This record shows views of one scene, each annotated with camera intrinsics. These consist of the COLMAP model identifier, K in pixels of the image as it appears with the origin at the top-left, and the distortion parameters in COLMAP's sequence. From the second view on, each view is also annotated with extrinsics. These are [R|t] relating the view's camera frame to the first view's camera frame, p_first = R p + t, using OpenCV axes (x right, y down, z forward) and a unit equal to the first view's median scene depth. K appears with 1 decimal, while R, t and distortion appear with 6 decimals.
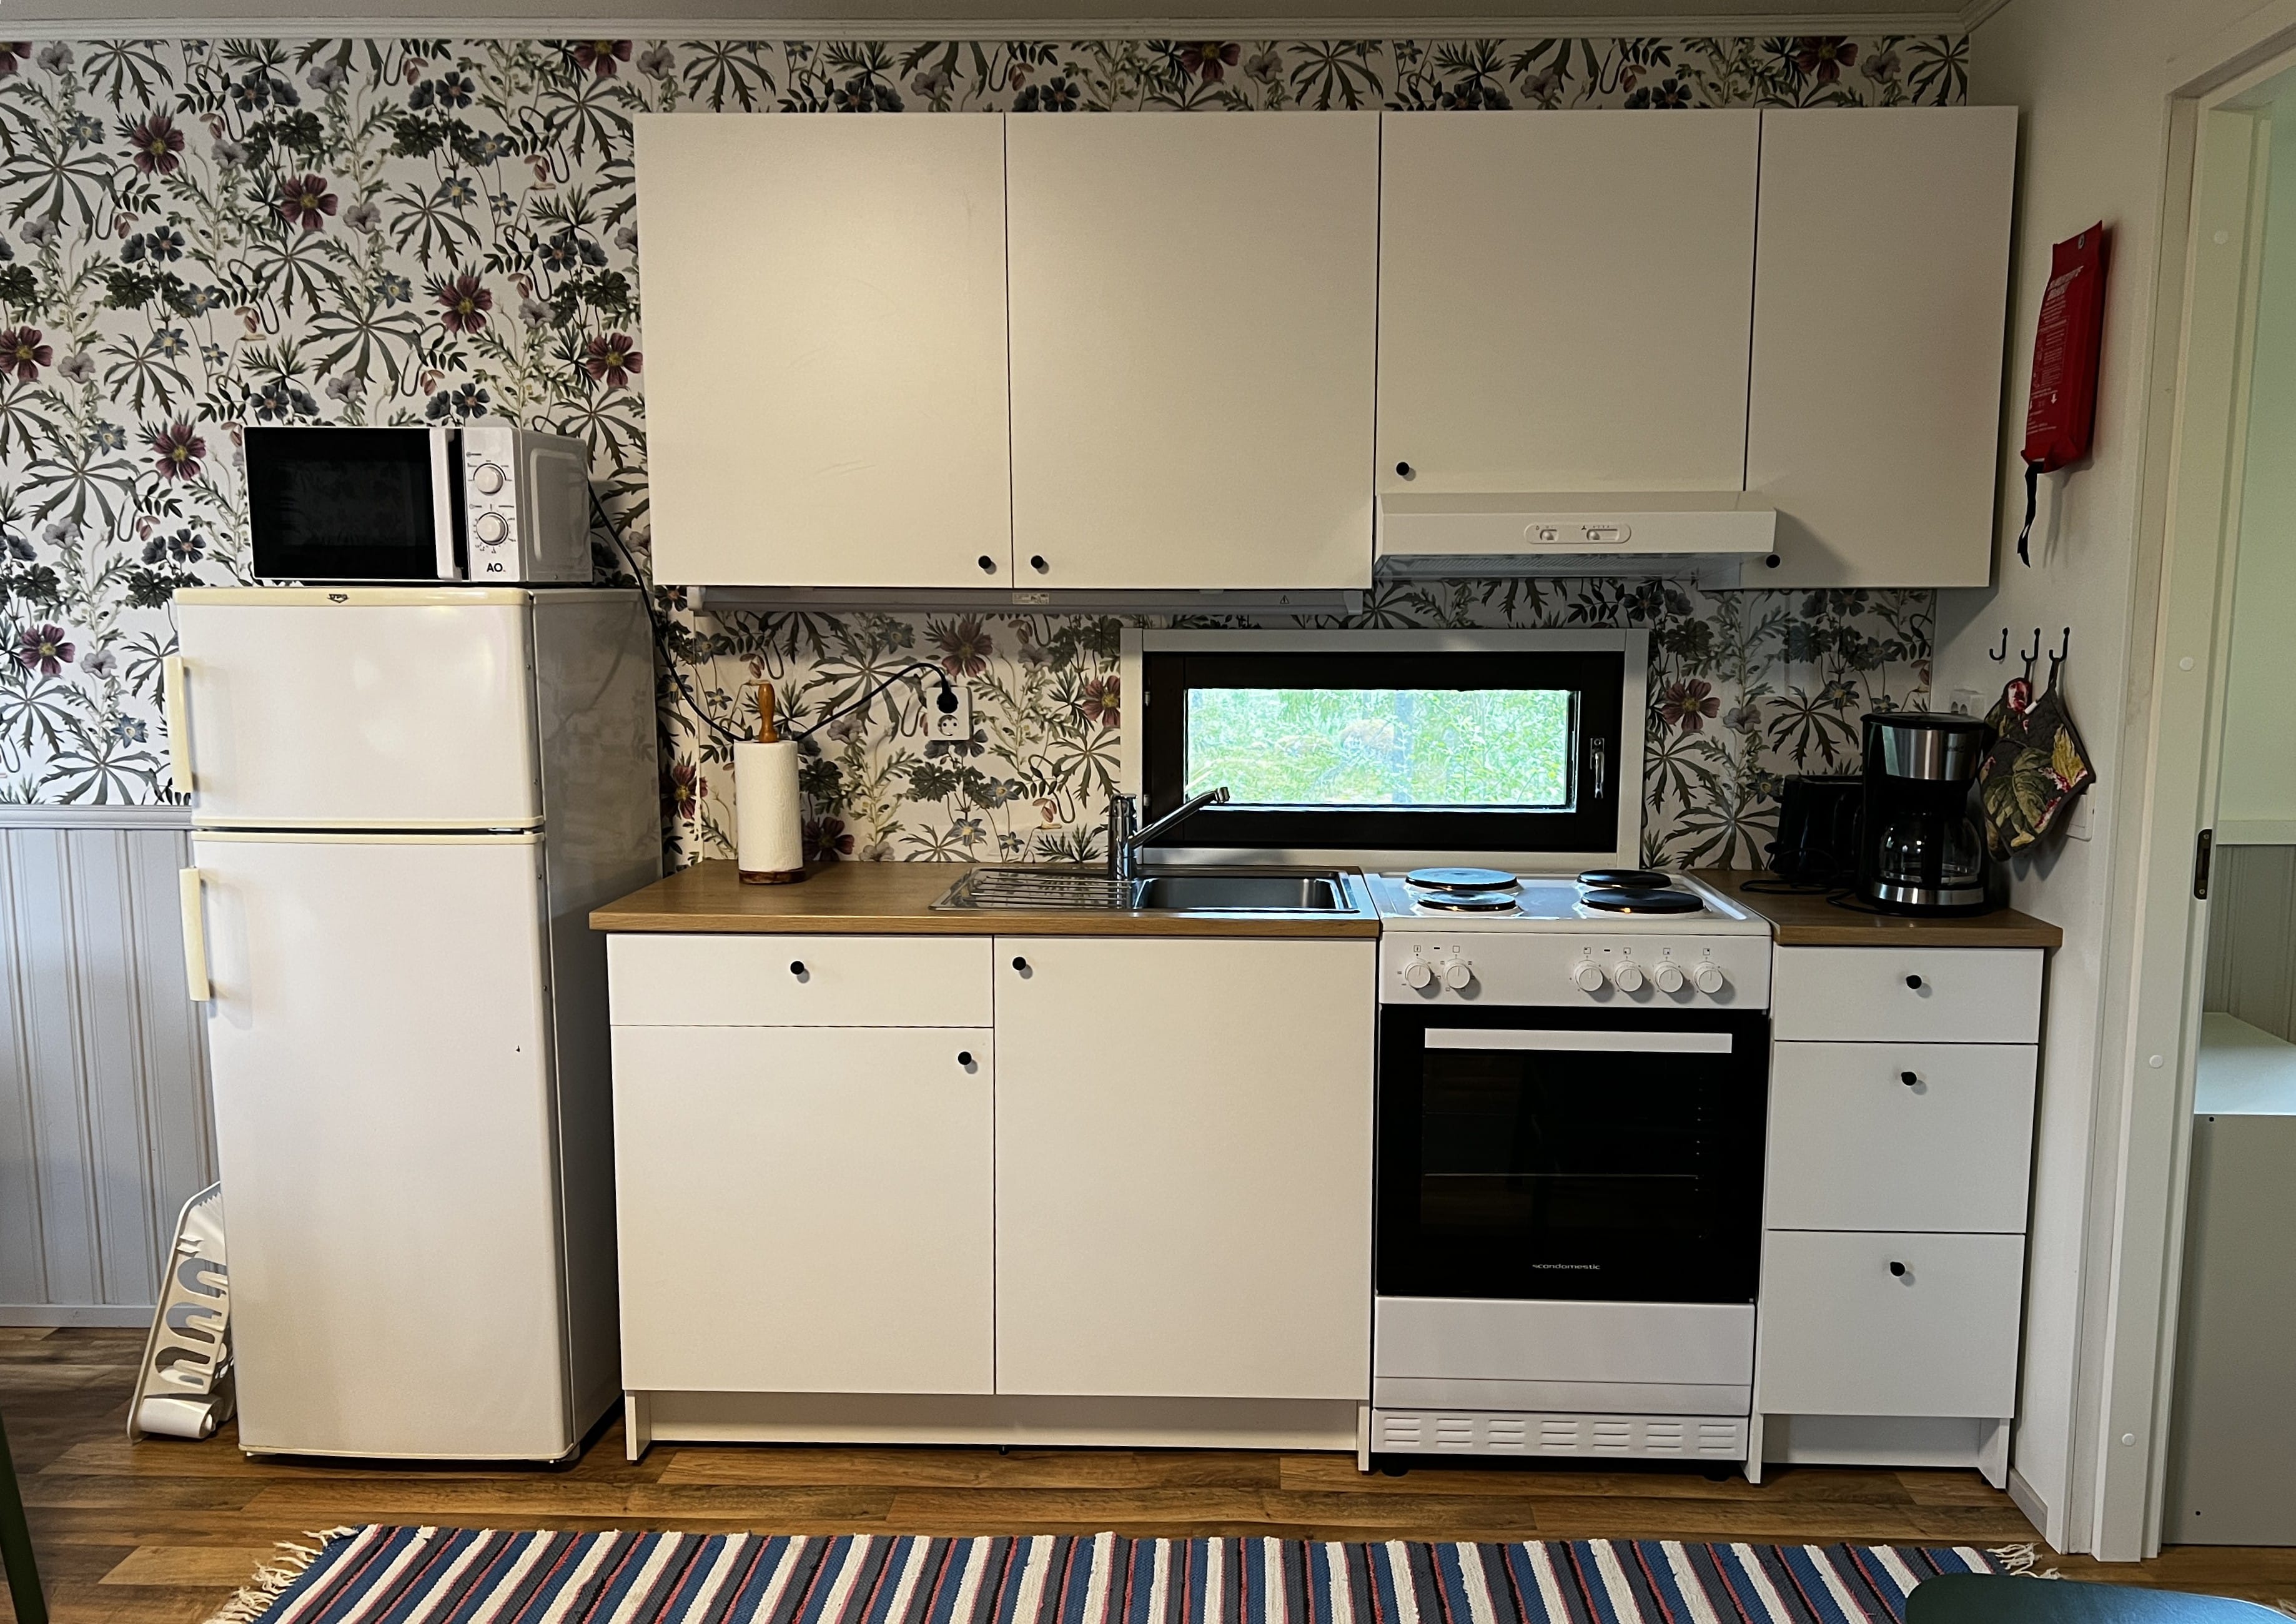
lens RADIAL K [[1865.5, 0, 1191.5], [0, 1865.5, 870.7], [0, 0, 1]] dist [0.044597, -0.044918]
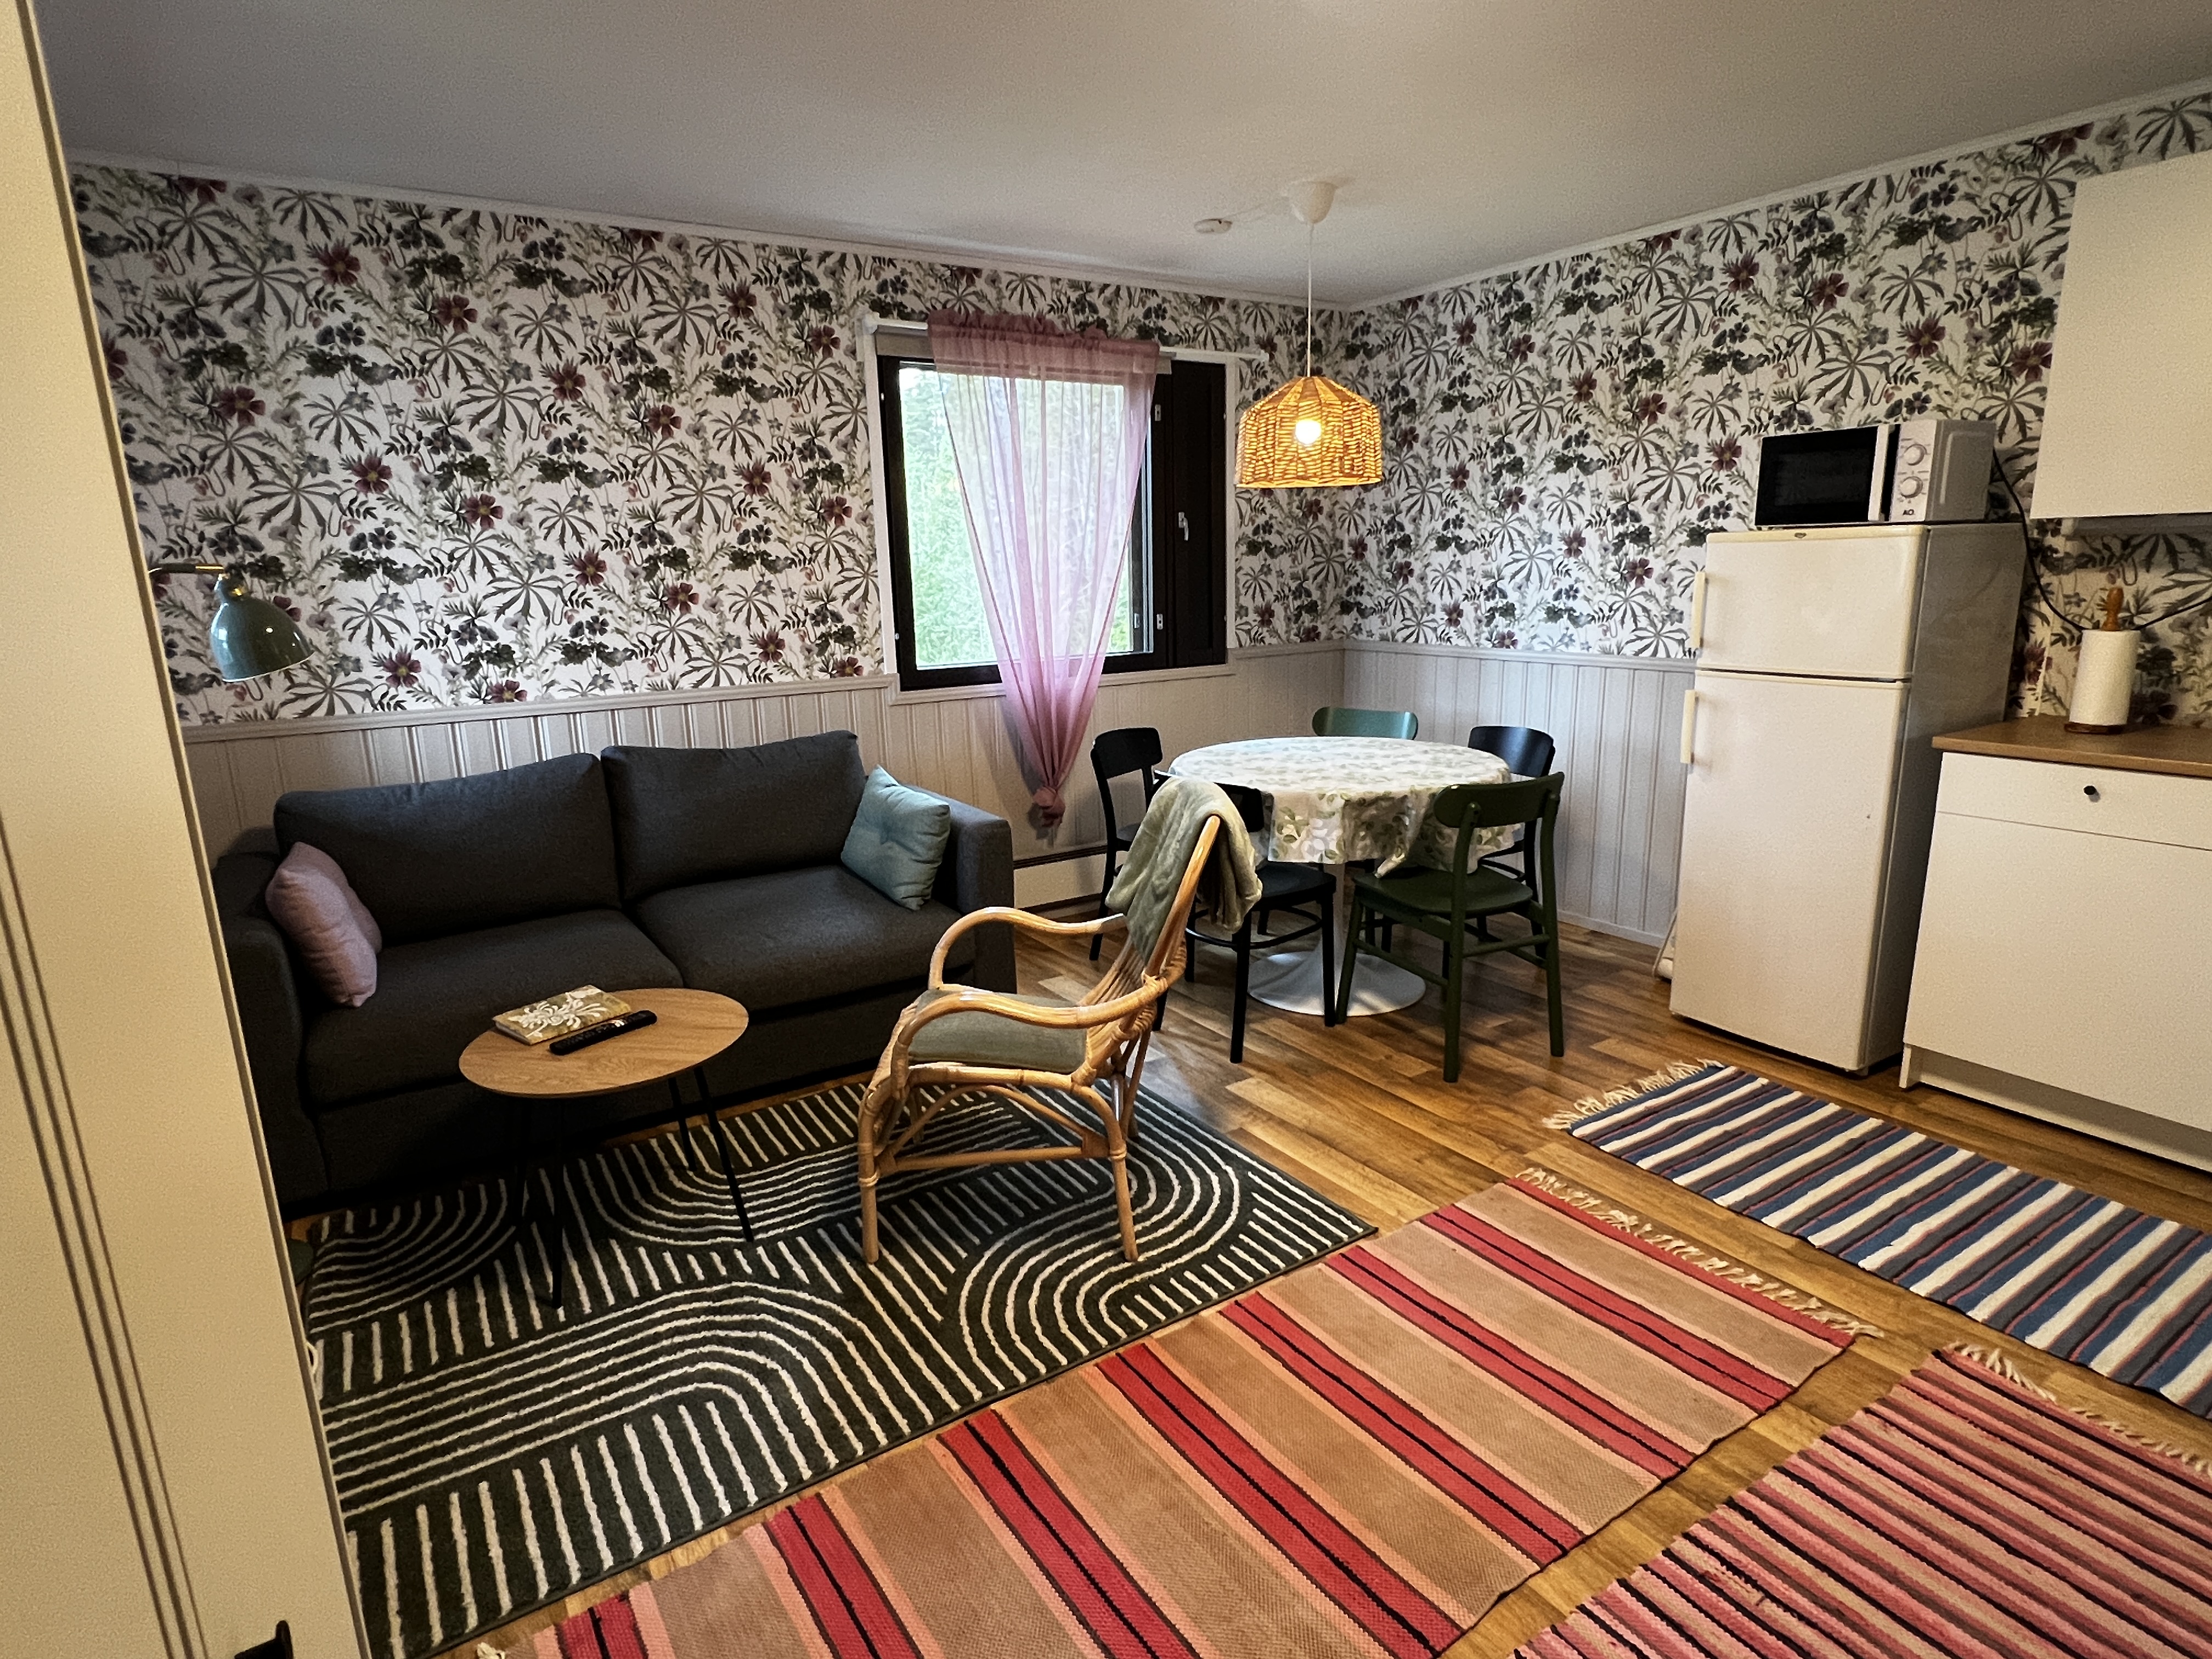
lens RADIAL K [[1183.9, 0, 1112.5], [0, 1183.9, 831.8], [0, 0, 1]] dist [-0.002056, 0.002977]
pose [[0.573105, 0.165115, -0.802675, 0.077882], [-0.091843, 0.986262, 0.137304, 0.024742], [0.814319, -0.004970, 0.580396, -0.106712]]
